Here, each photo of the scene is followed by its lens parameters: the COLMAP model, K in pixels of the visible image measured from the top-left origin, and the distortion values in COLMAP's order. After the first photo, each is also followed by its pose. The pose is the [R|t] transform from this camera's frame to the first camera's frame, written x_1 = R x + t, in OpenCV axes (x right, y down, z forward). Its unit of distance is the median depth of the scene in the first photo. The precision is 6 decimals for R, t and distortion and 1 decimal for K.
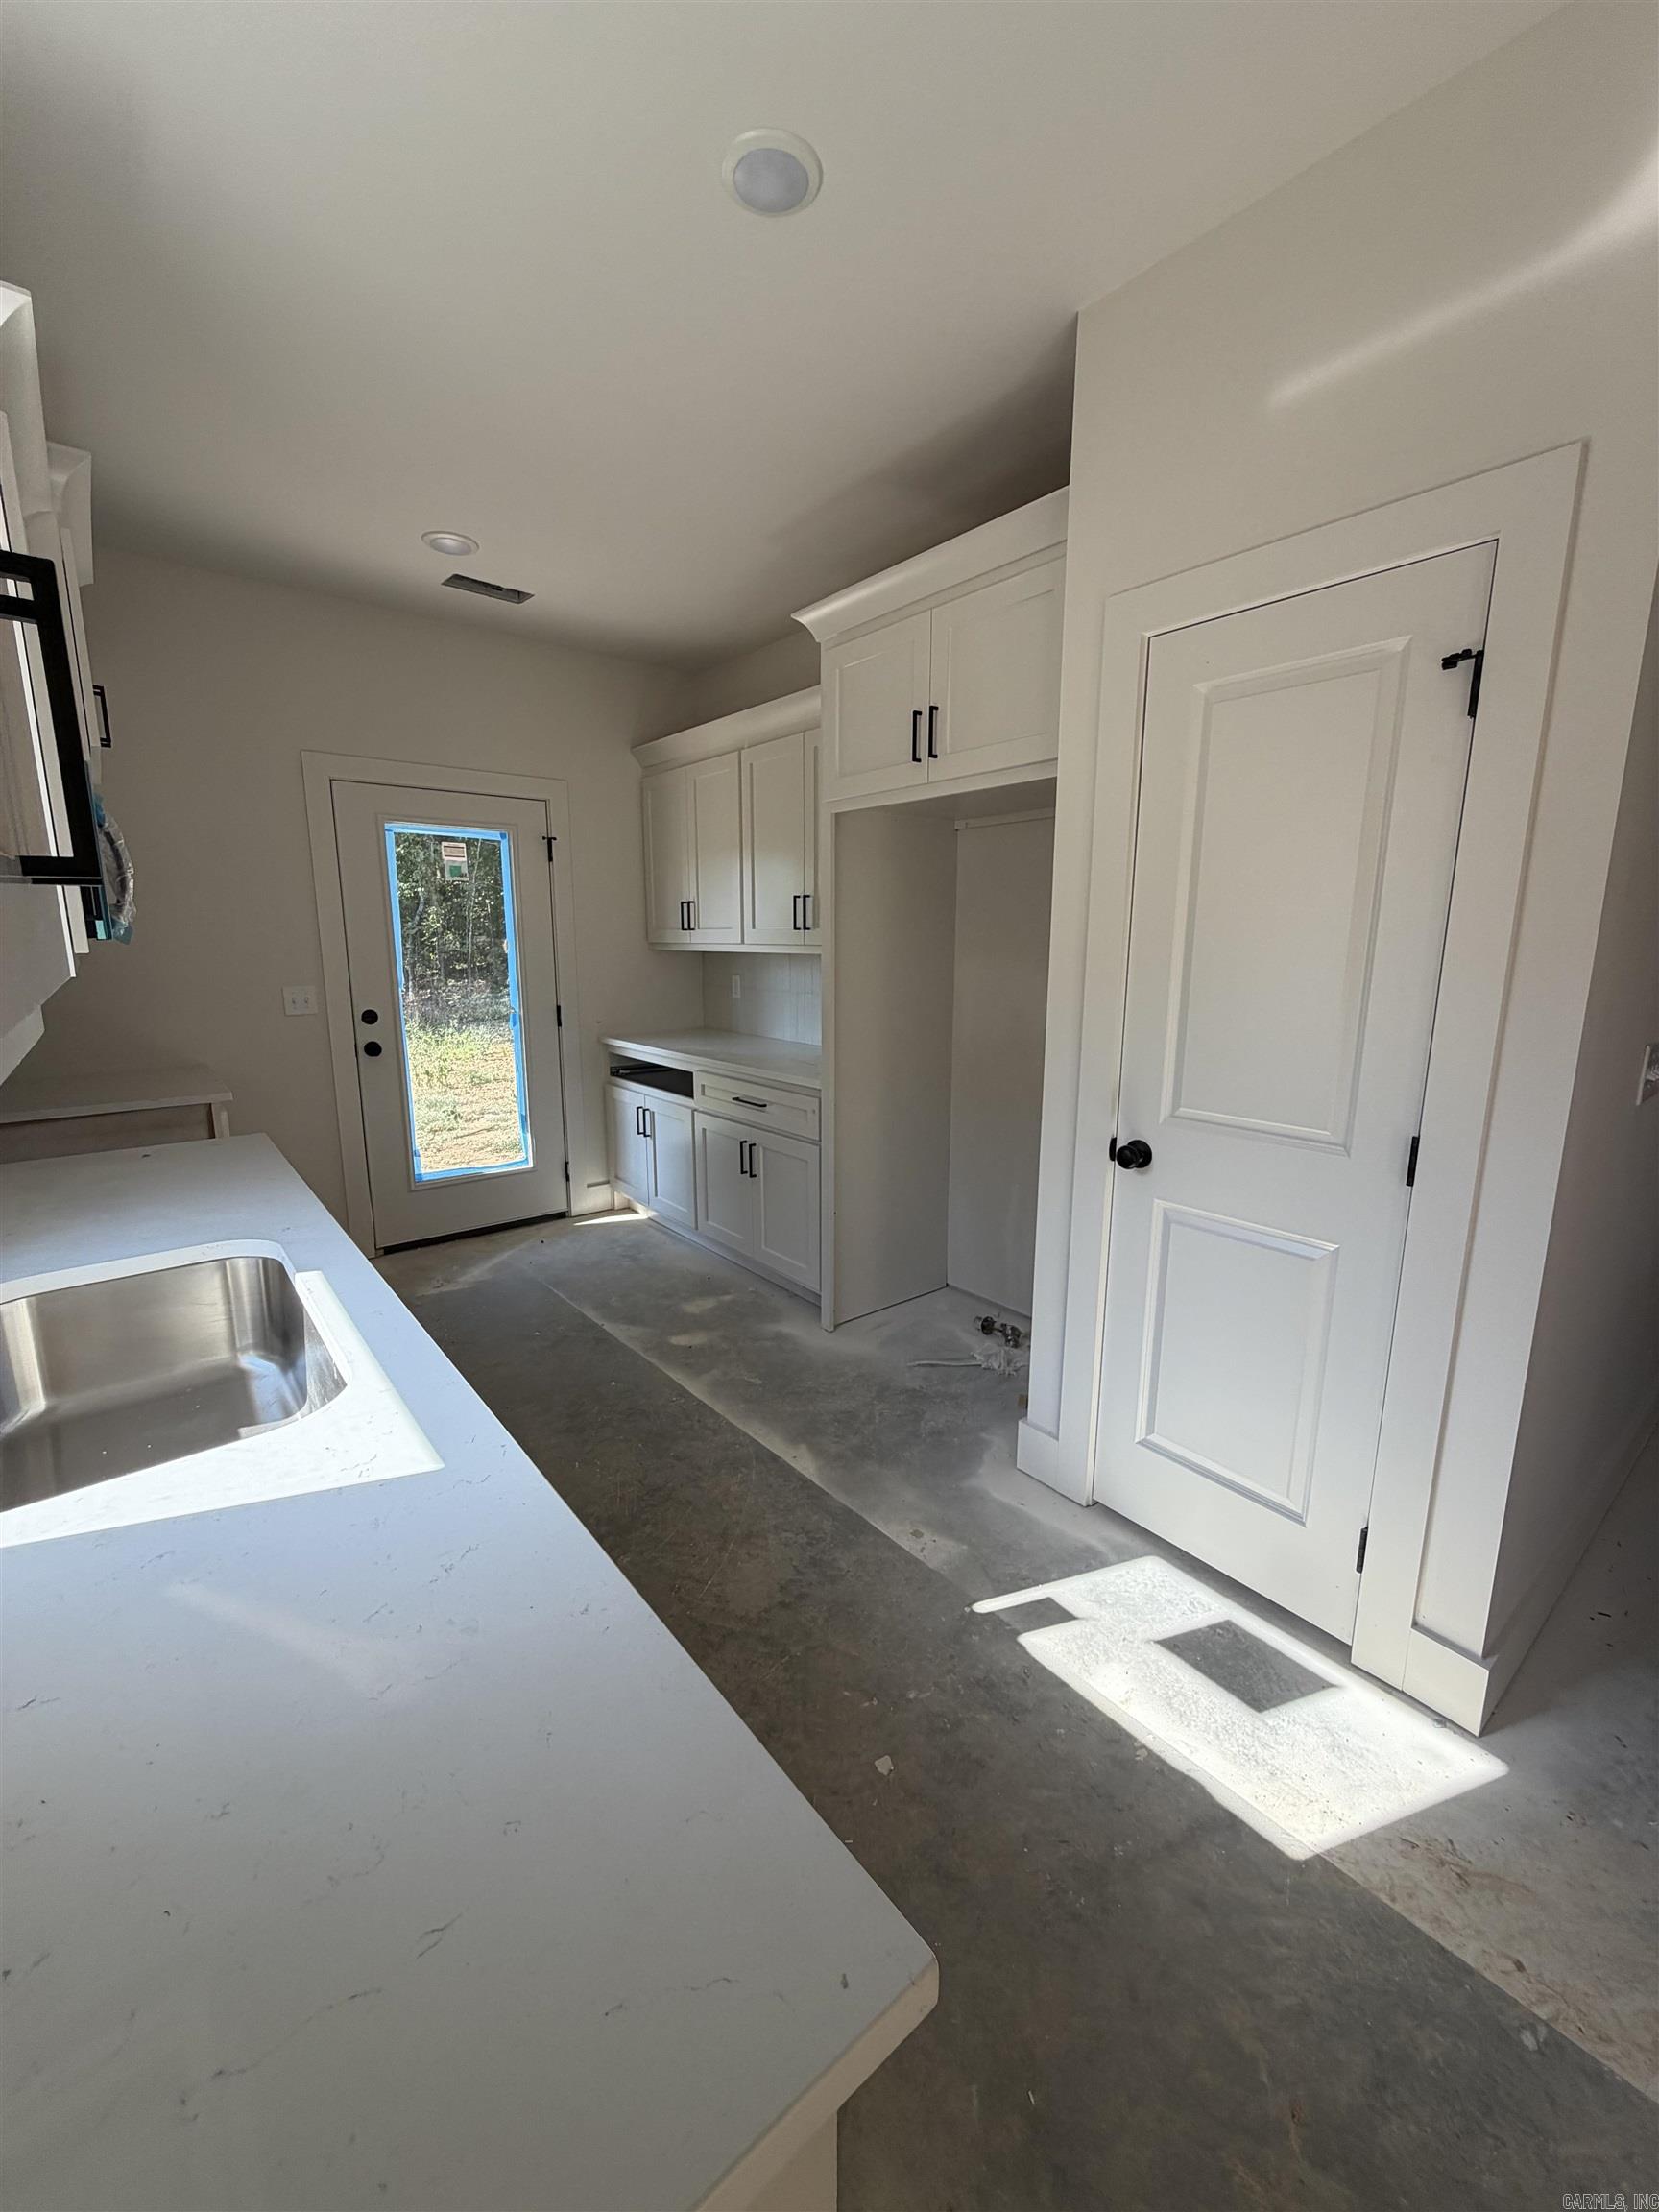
lens RADIAL K [[876.0, 0, 827.4], [0, 876.0, 1103.8], [0, 0, 1]] dist [-0.007447, 0.000223]
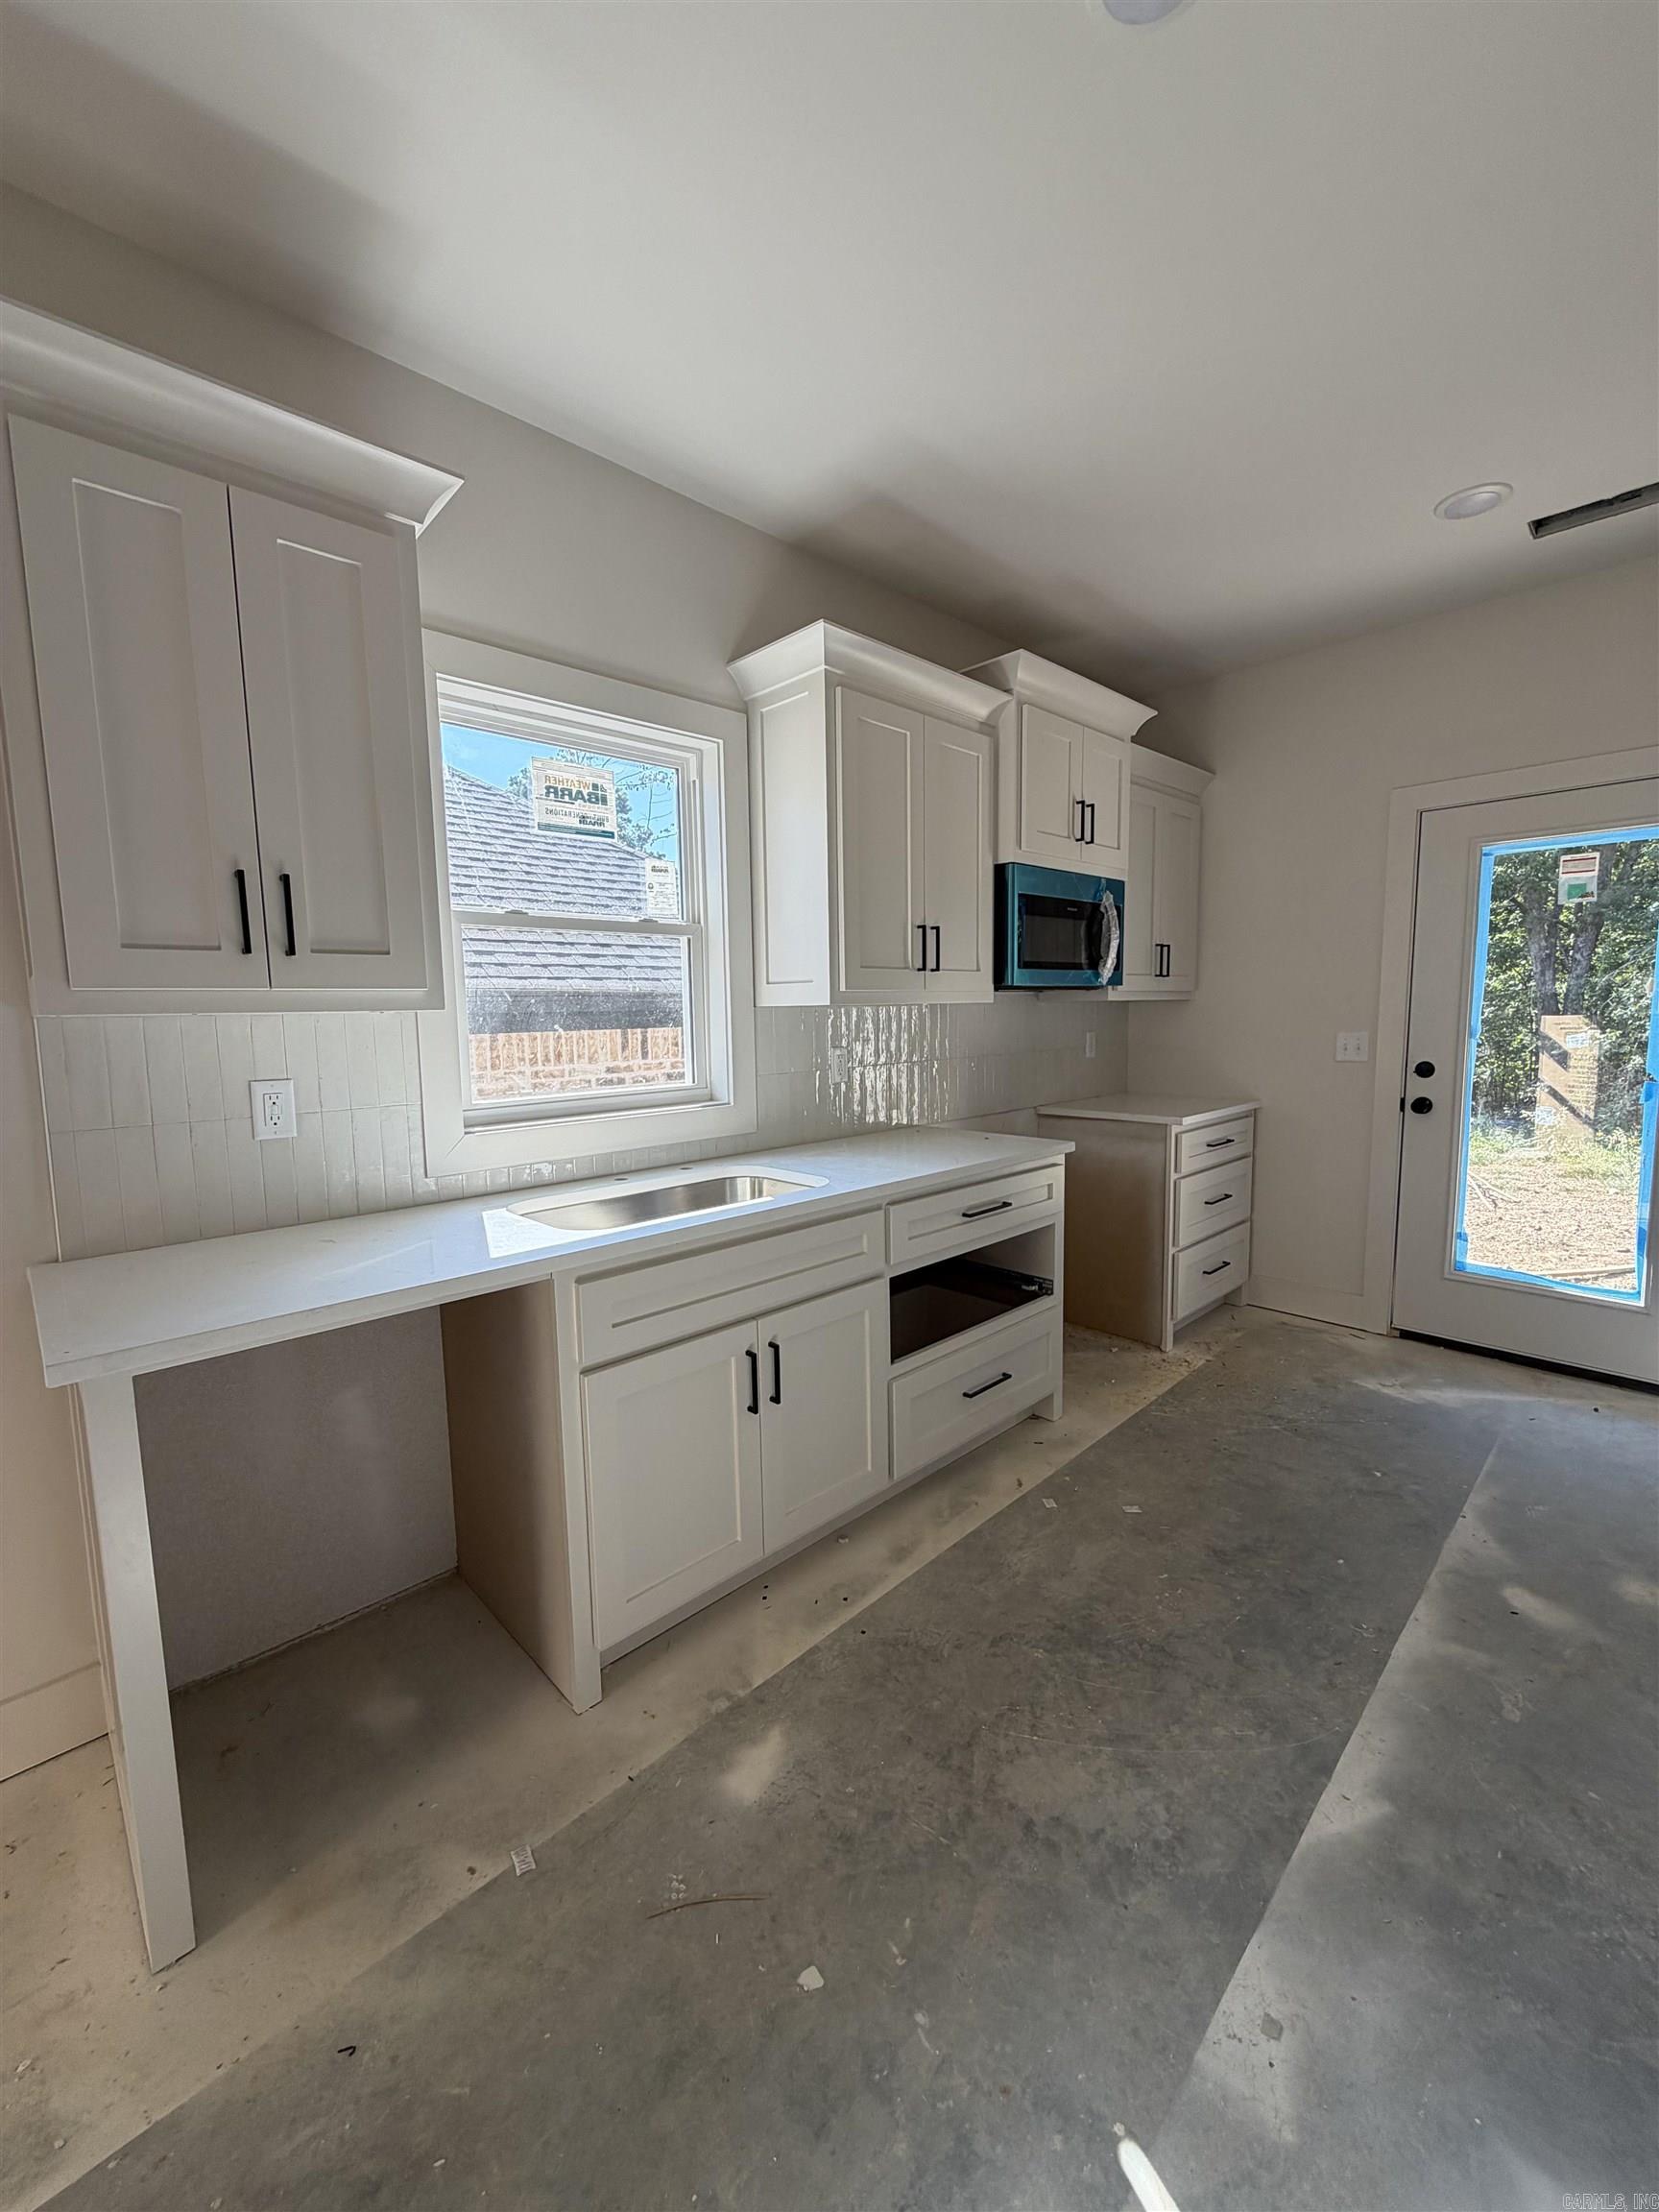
lens RADIAL K [[876.0, 0, 828.2], [0, 876.0, 1104.4], [0, 0, 1]] dist [-0.007447, 0.000223]
pose [[0.079534, 0.105990, -0.991181, 0.483662], [-0.172968, 0.980715, 0.090992, -0.062982], [0.981711, 0.164206, 0.096333, 0.508435]]
